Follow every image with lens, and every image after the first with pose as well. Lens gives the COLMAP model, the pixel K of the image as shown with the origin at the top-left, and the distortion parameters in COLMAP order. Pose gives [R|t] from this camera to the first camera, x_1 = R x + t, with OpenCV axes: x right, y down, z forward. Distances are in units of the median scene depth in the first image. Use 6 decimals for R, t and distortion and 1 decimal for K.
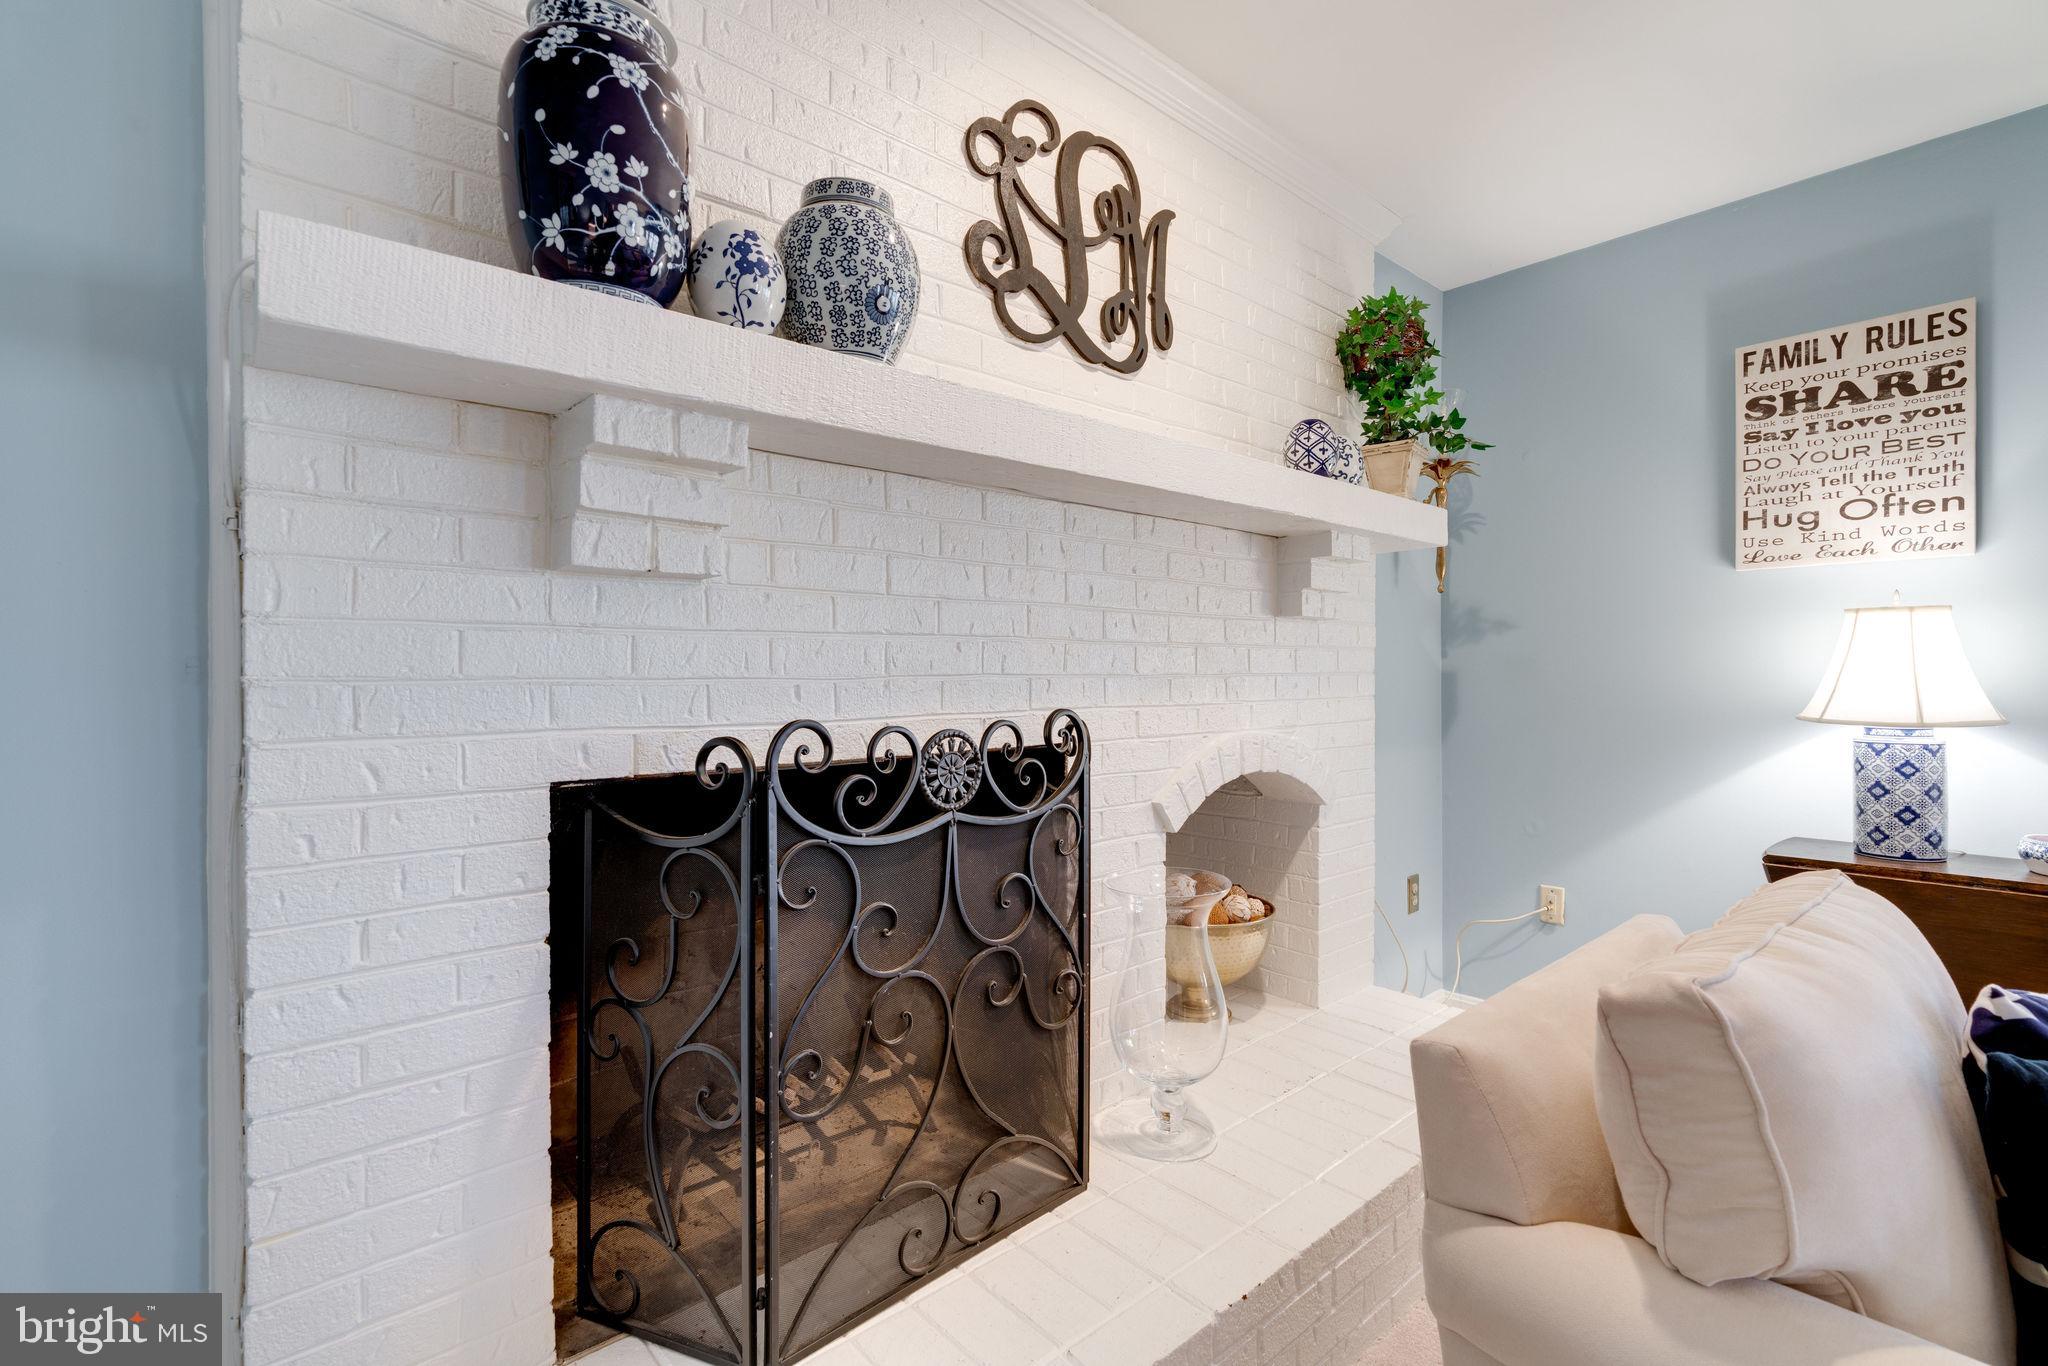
lens RADIAL K [[920.6, 0, 1013.1], [0, 920.6, 679.0], [0, 0, 1]] dist [-0.011894, 0.001069]
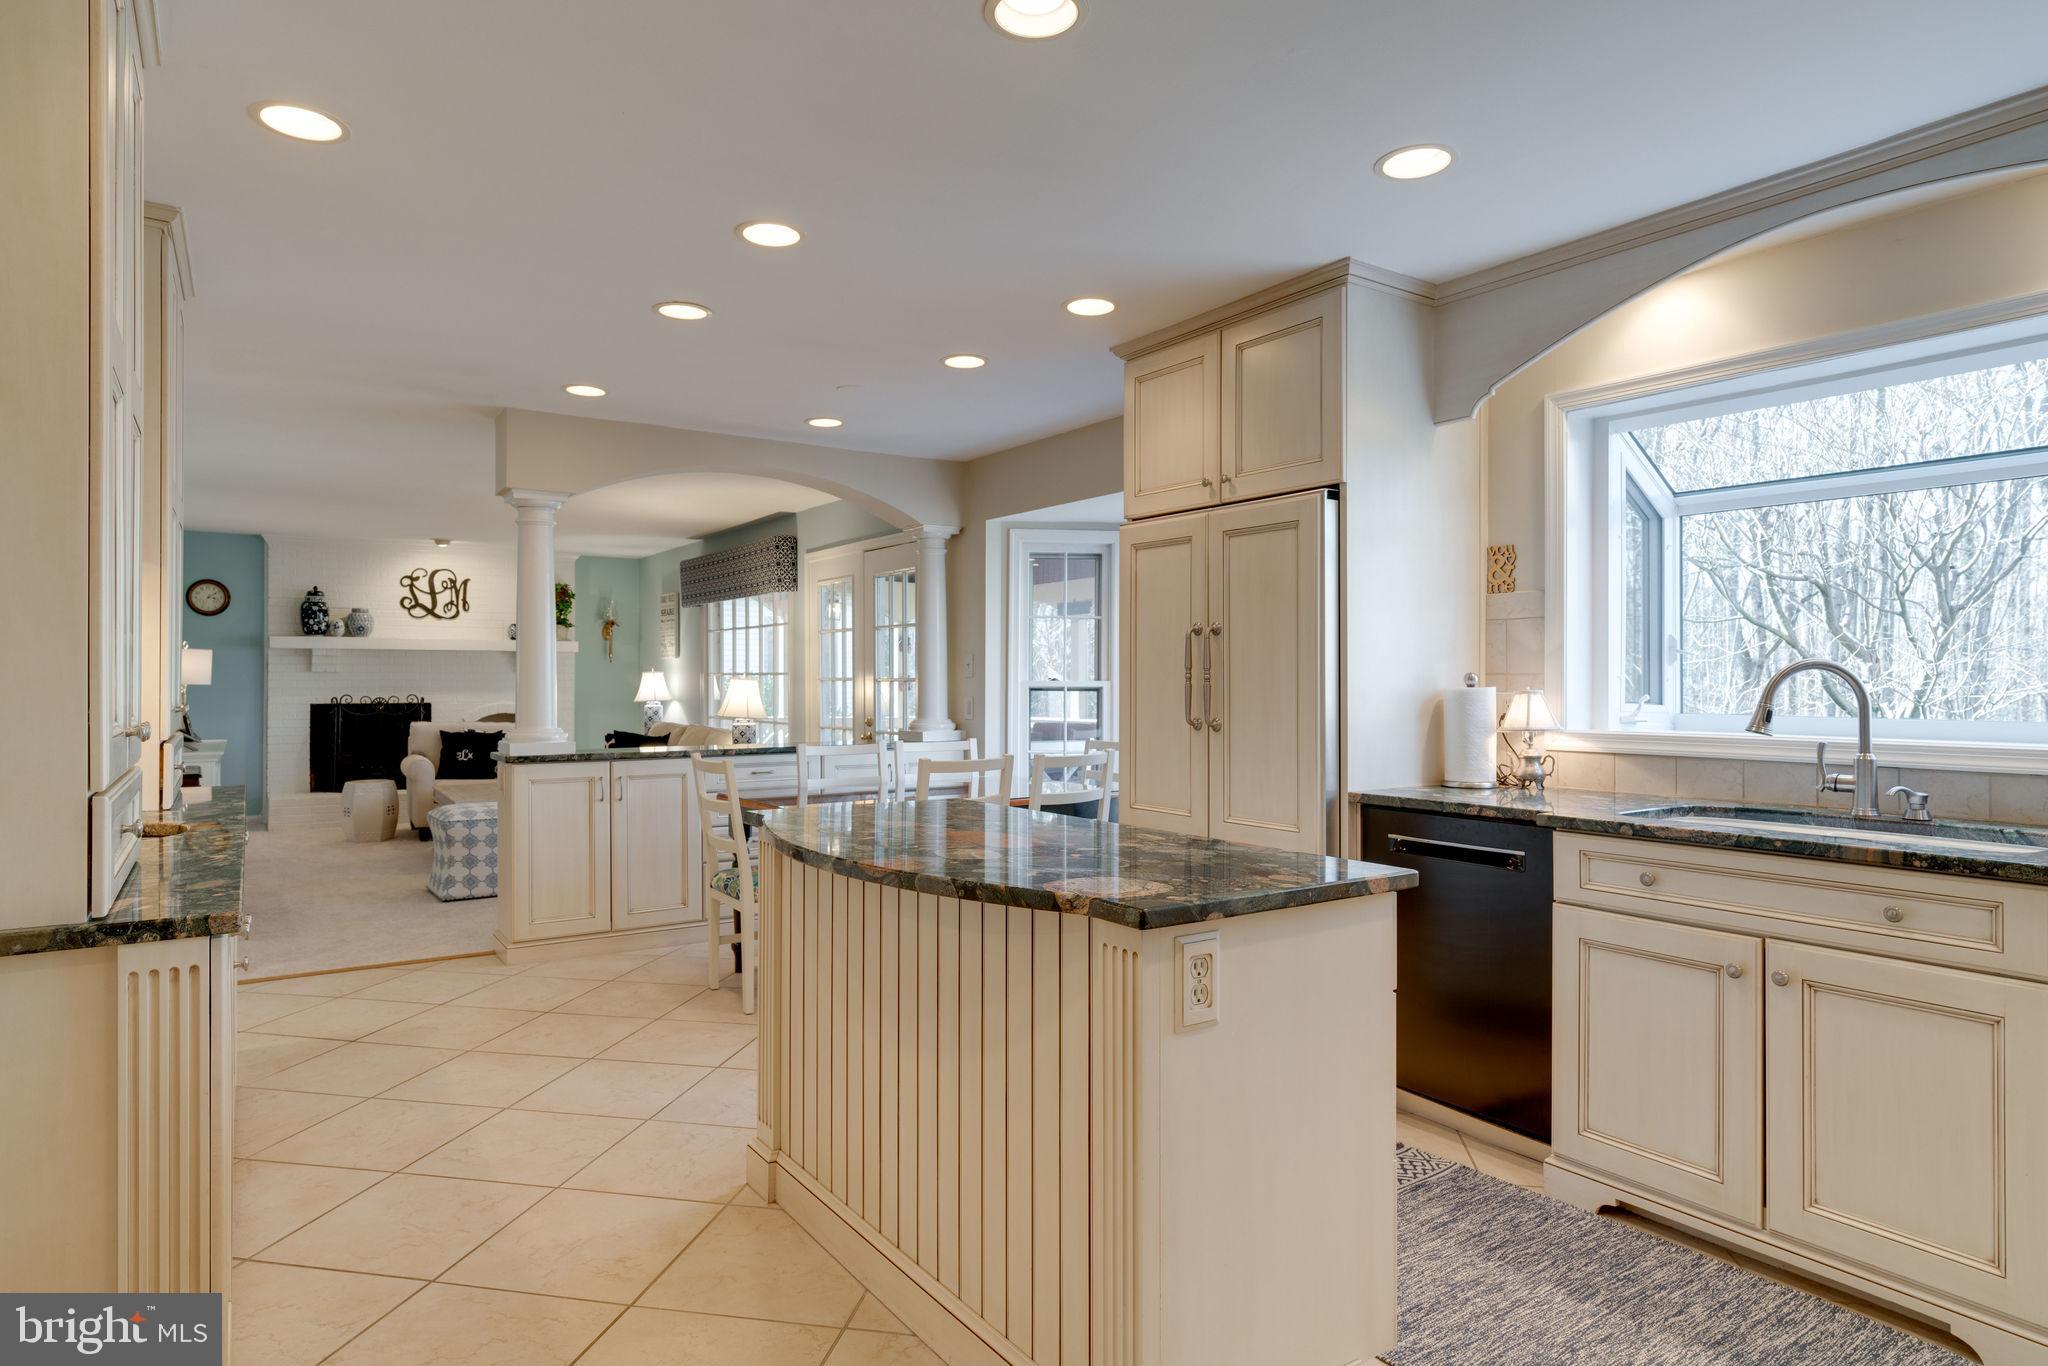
lens RADIAL K [[1143.7, 0, 981.3], [0, 1143.7, 669.2], [0, 0, 1]] dist [0.013770, 0.000467]
pose [[0.990392, 0.006990, -0.138113, 2.952258], [-0.008676, 0.999895, -0.011607, -0.046080], [0.138017, 0.012694, 0.990348, -3.551866]]
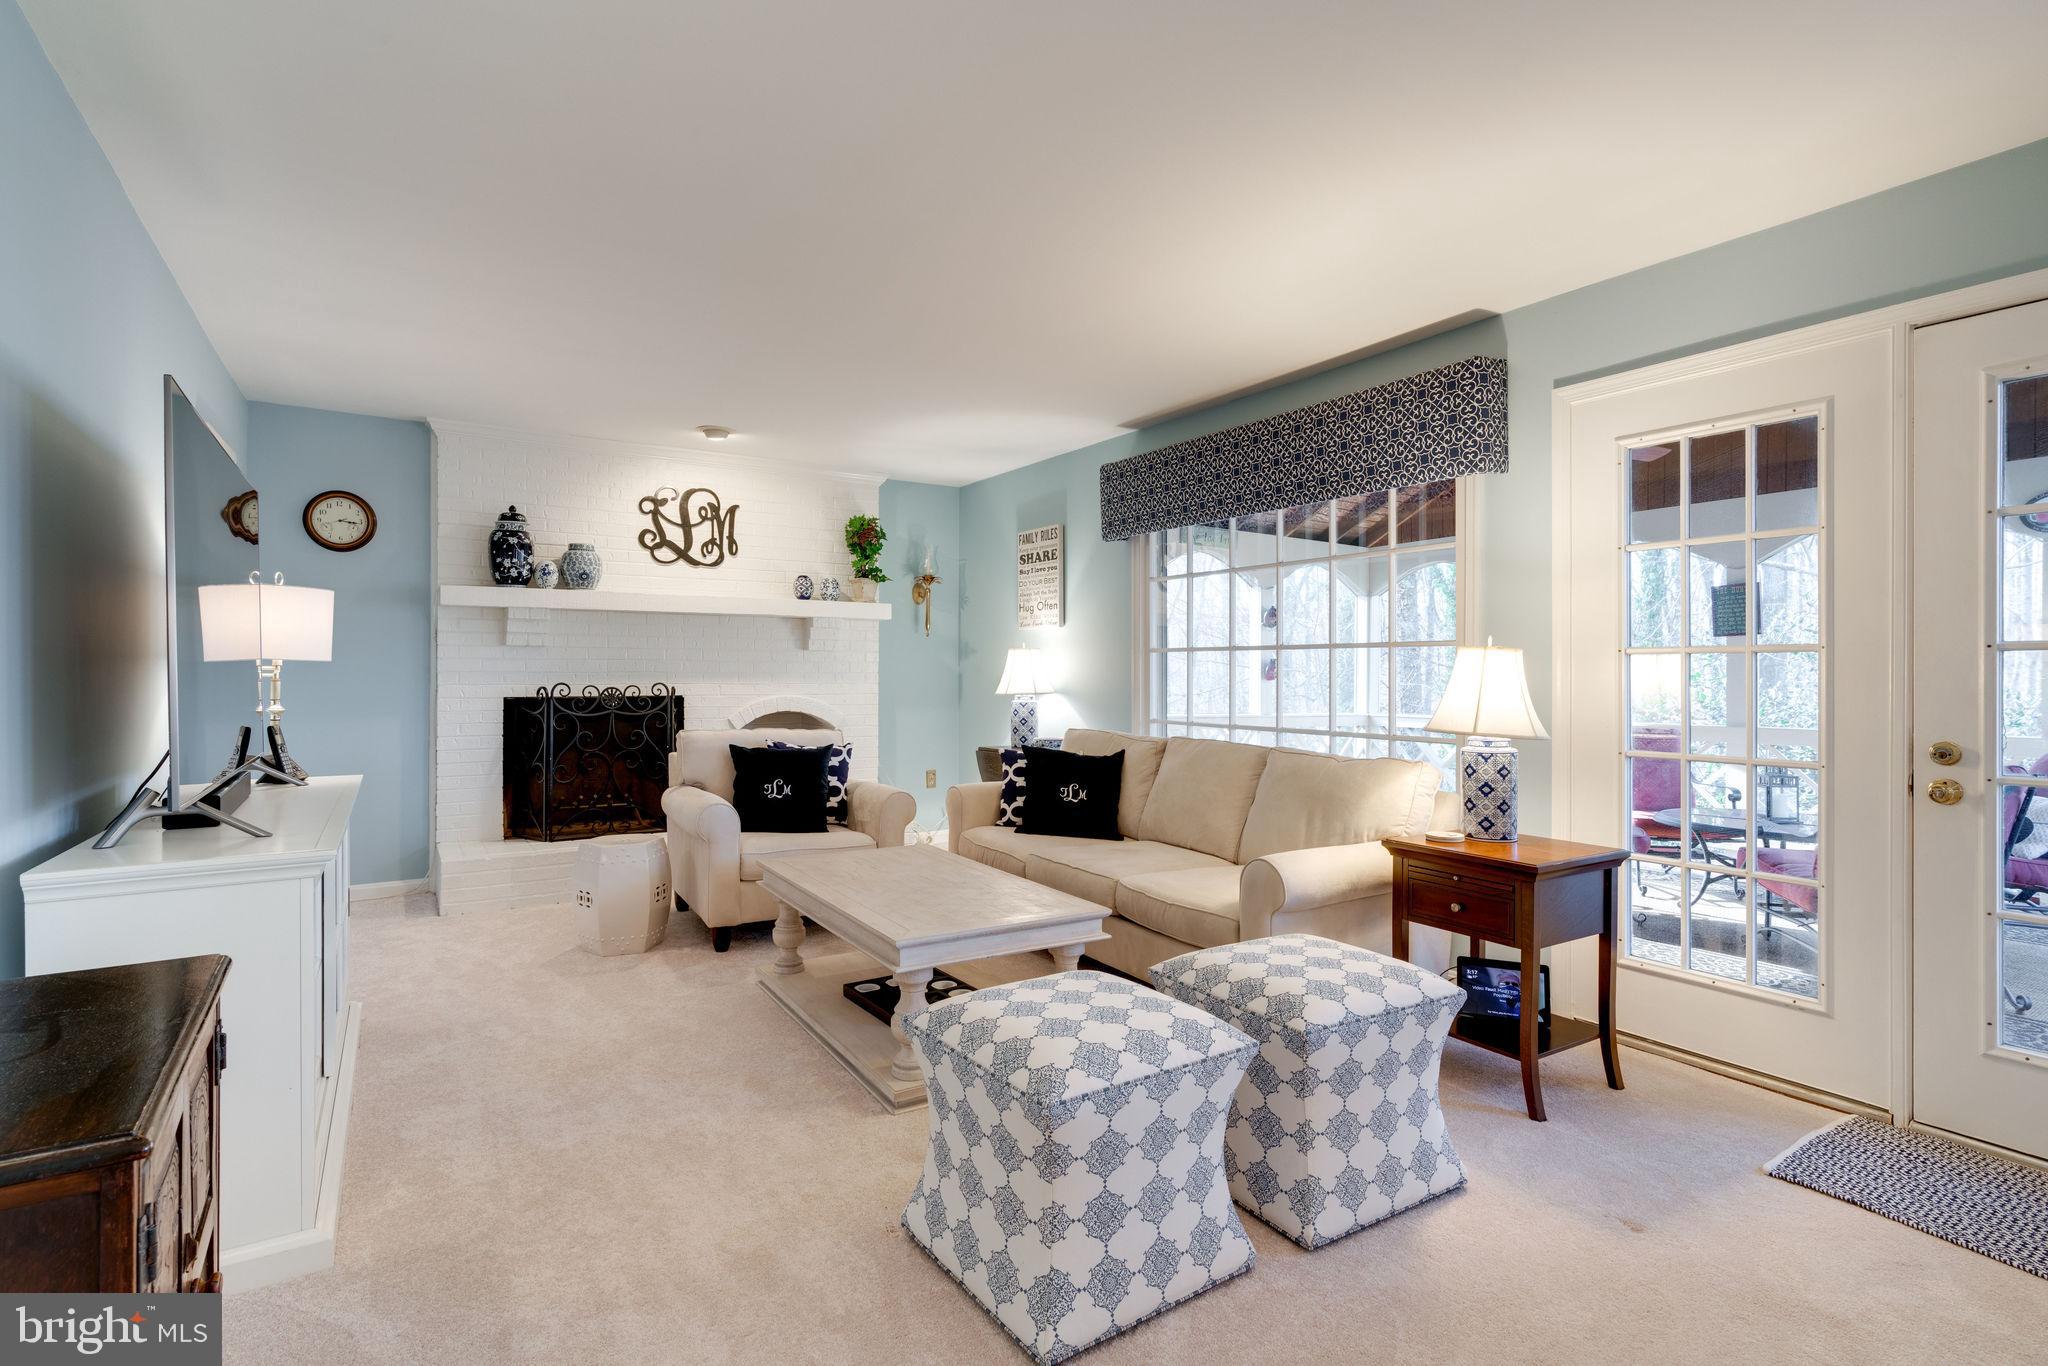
lens RADIAL K [[920.6, 0, 986.1], [0, 920.6, 674.4], [0, 0, 1]] dist [-0.011894, 0.001069]
pose [[0.989234, 0.009436, -0.146038, 1.202844], [-0.009566, 0.999954, -0.000189, -0.006577], [0.146029, 0.001584, 0.989279, -1.478216]]
